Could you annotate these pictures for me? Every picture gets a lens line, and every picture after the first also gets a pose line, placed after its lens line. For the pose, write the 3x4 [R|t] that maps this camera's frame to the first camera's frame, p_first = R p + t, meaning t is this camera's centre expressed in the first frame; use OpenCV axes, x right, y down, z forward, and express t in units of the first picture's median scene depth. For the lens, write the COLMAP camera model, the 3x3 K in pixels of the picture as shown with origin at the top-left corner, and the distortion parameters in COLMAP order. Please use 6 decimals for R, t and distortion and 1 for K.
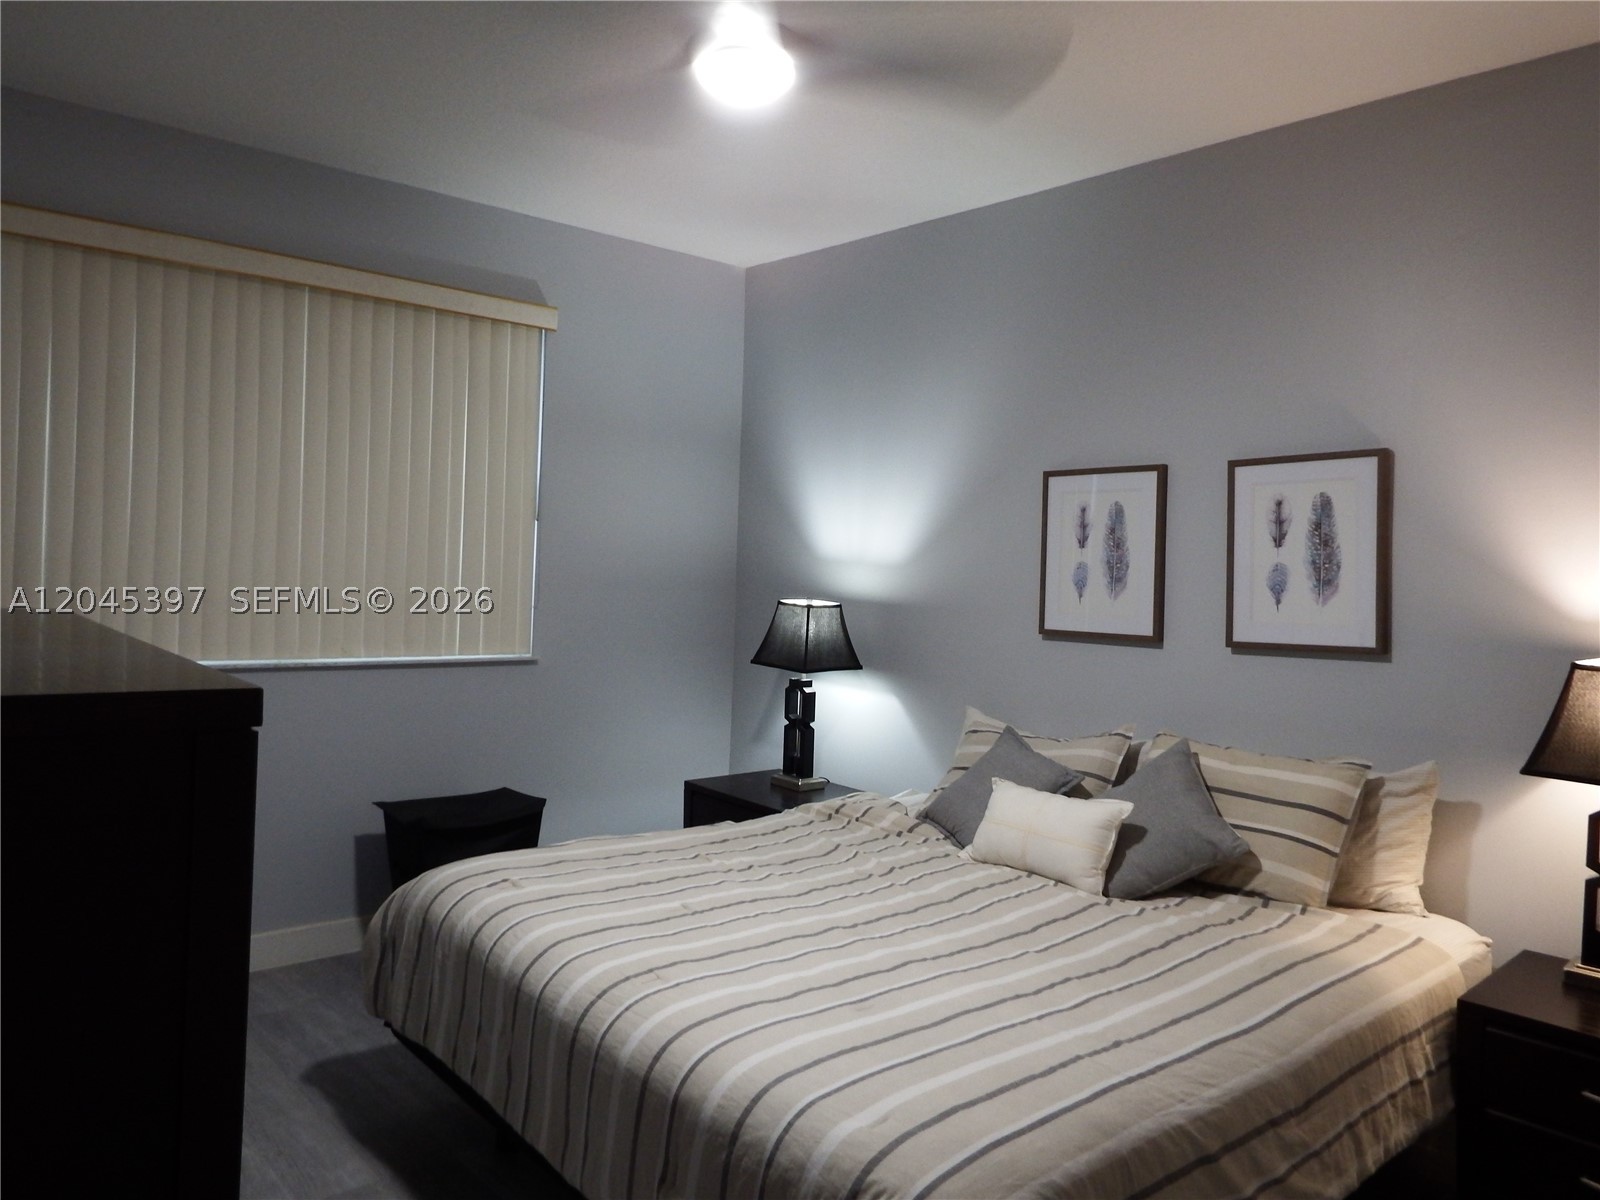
lens RADIAL K [[1156.6, 0, 800.0], [0, 1156.6, 600.0], [0, 0, 1]] dist [-0.010855, 0.000887]
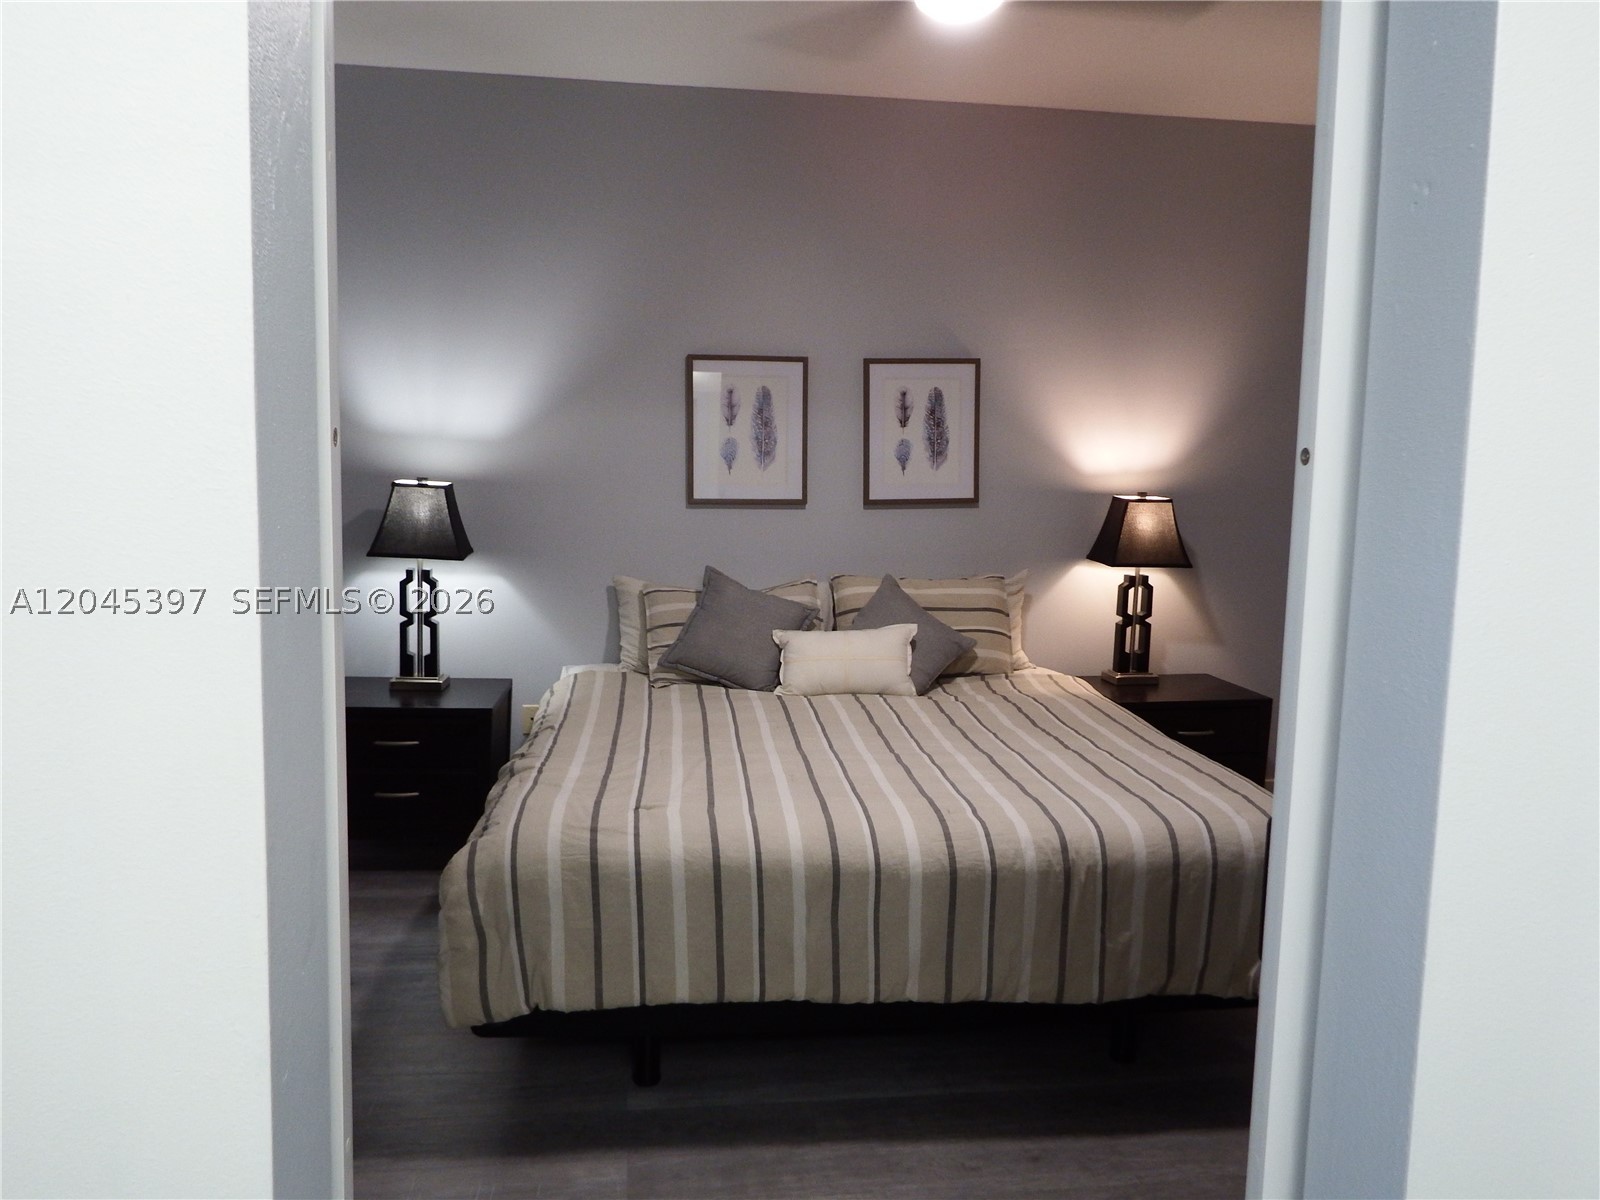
lens RADIAL K [[1130.7, 0, 802.1], [0, 1130.7, 623.4], [0, 0, 1]] dist [-0.007679, -0.001775]
pose [[0.548818, -0.134457, 0.825058, -0.828192], [0.024832, 0.989166, 0.144683, -0.014139], [-0.835573, -0.058917, 0.546211, 0.397168]]
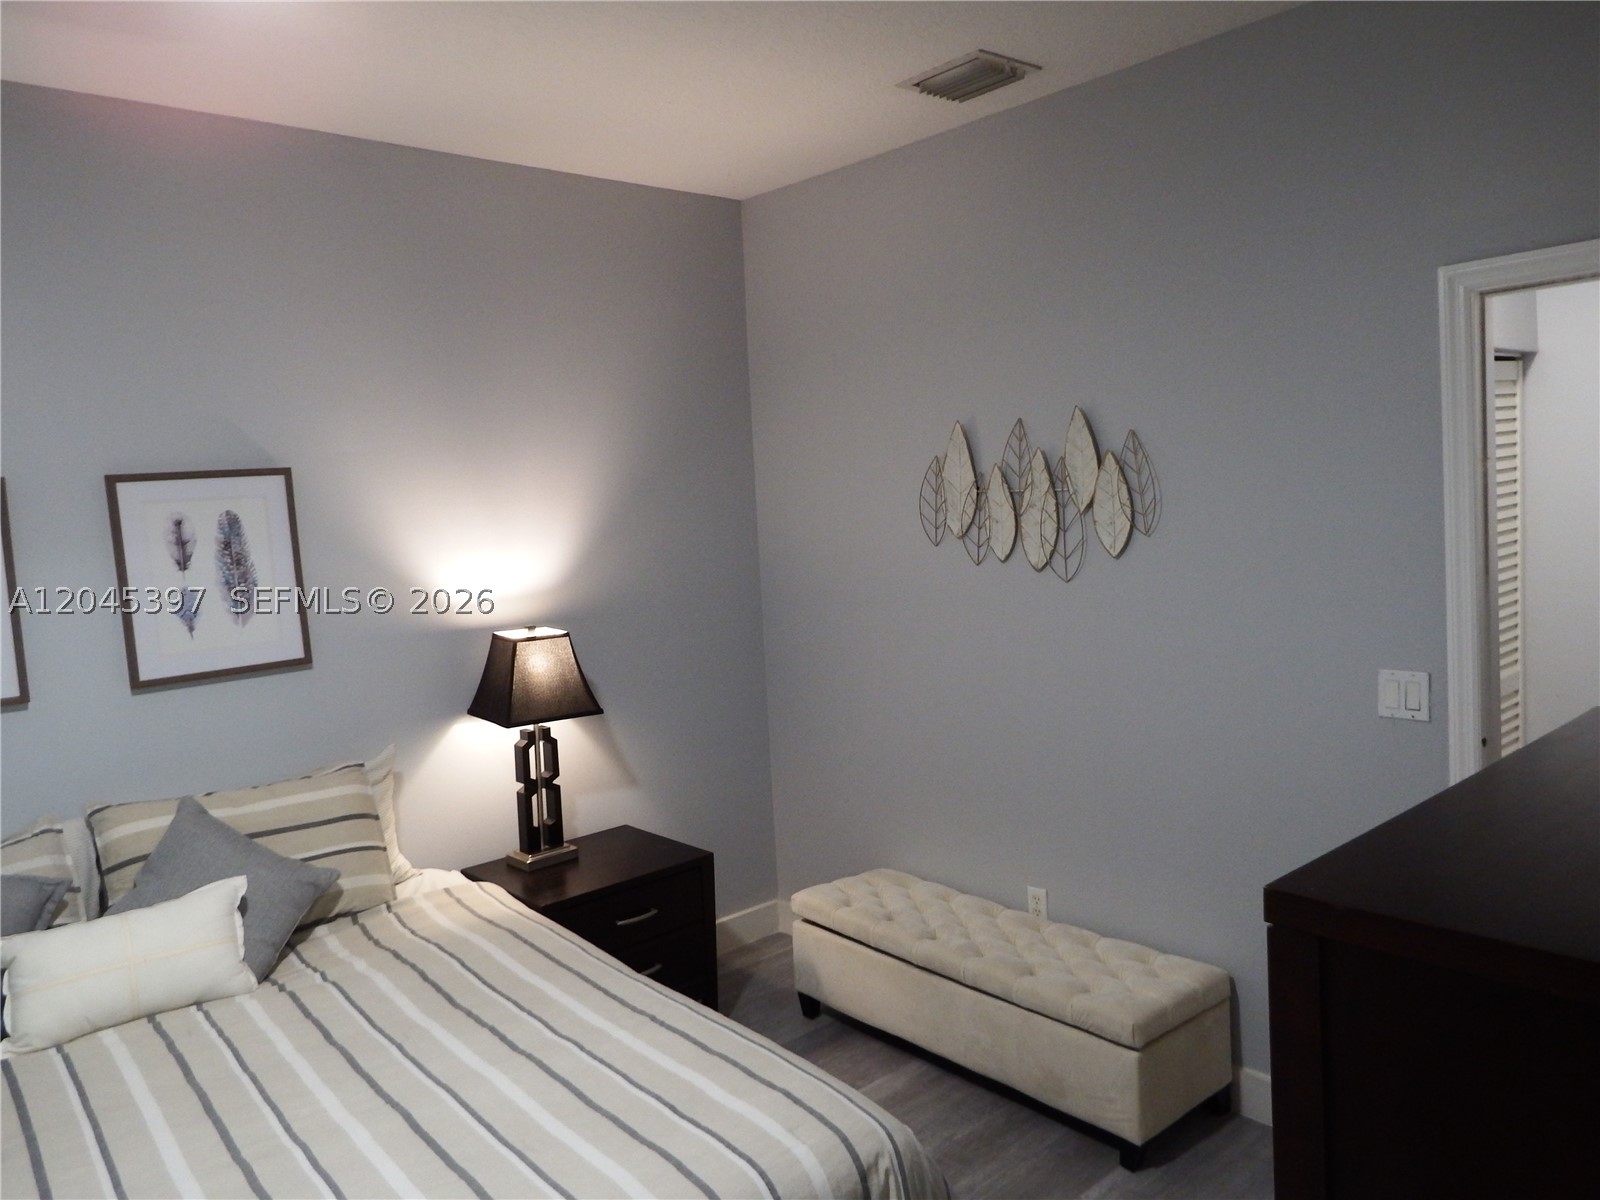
lens RADIAL K [[1140.3, 0, 800.0], [0, 1140.3, 600.0], [0, 0, 1]] dist [-0.035196, 0.032920]
pose [[-0.010774, -0.109414, 0.993938, -0.533256], [0.078534, 0.990833, 0.109924, -0.089899], [-0.996853, 0.079243, -0.002083, 0.554401]]
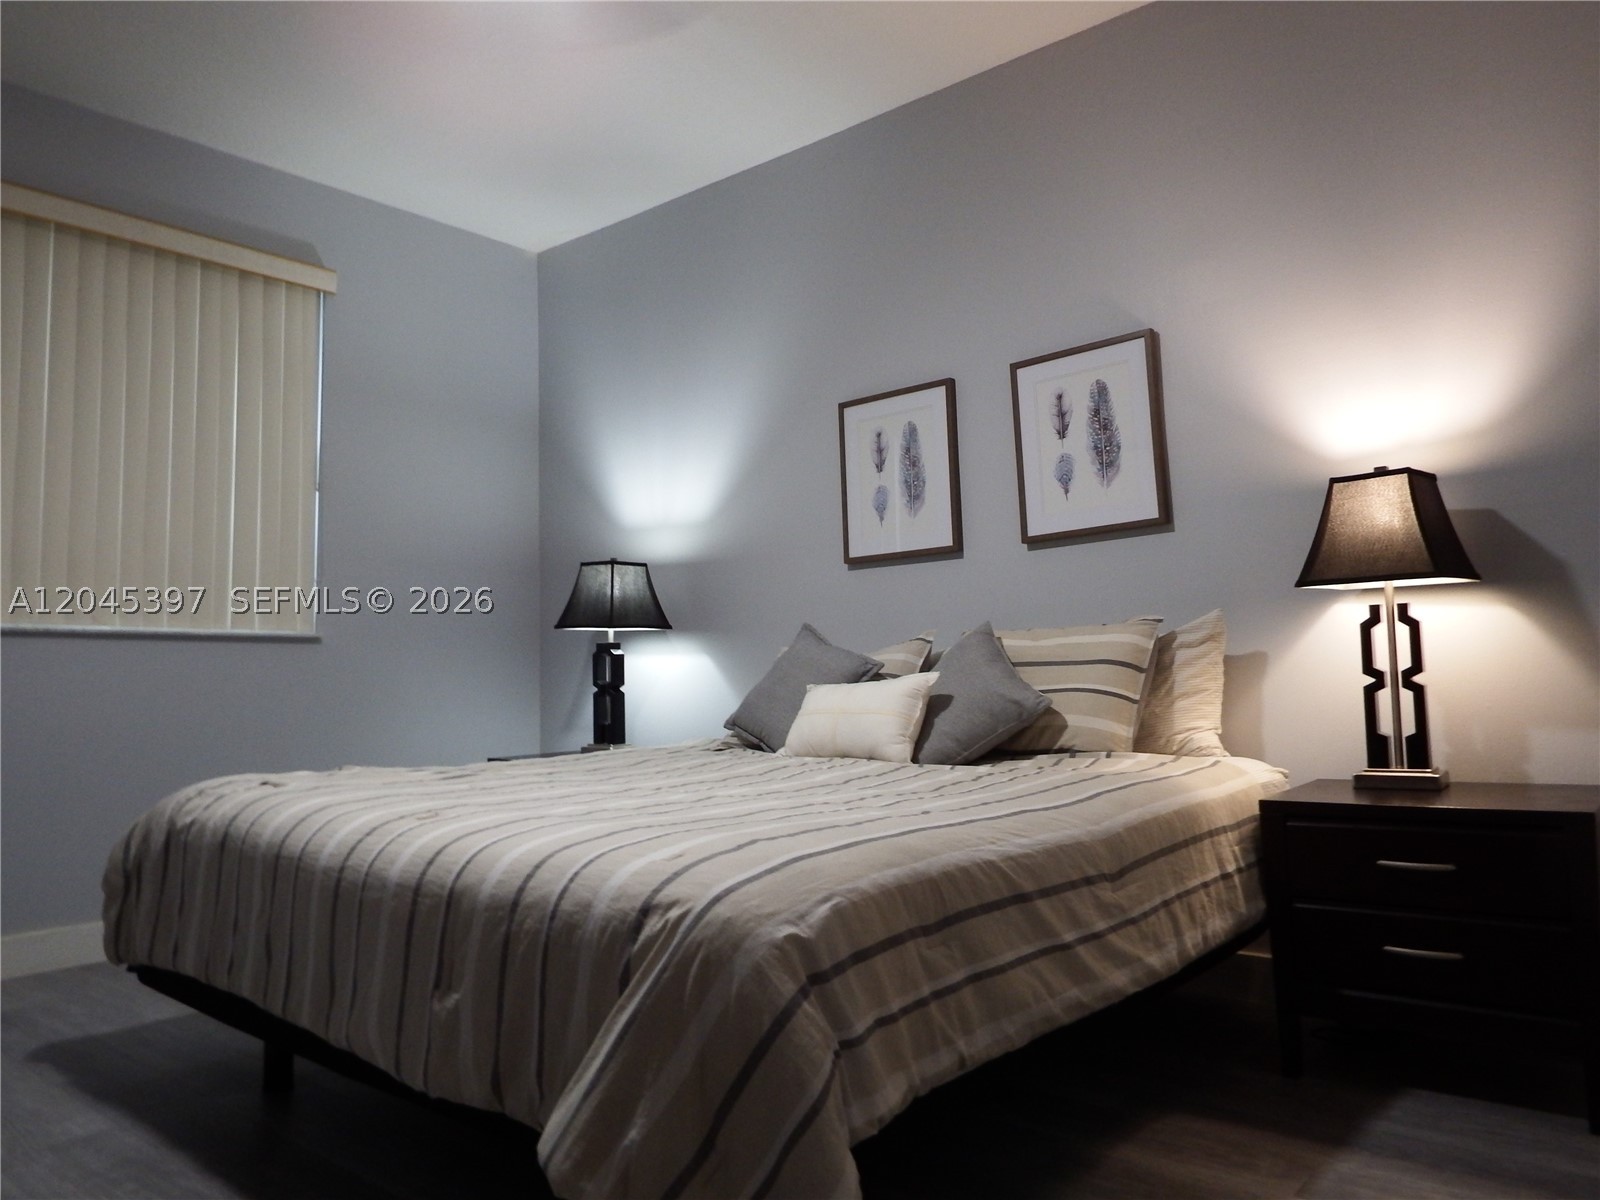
lens RADIAL K [[1156.9, 0, 800.0], [0, 1156.9, 600.0], [0, 0, 1]] dist [0.006571, -0.006048]
pose [[0.987772, -0.042112, 0.150107, 0.022645], [0.057035, 0.993694, -0.096537, 0.199382], [-0.145095, 0.103917, 0.983945, 0.032279]]
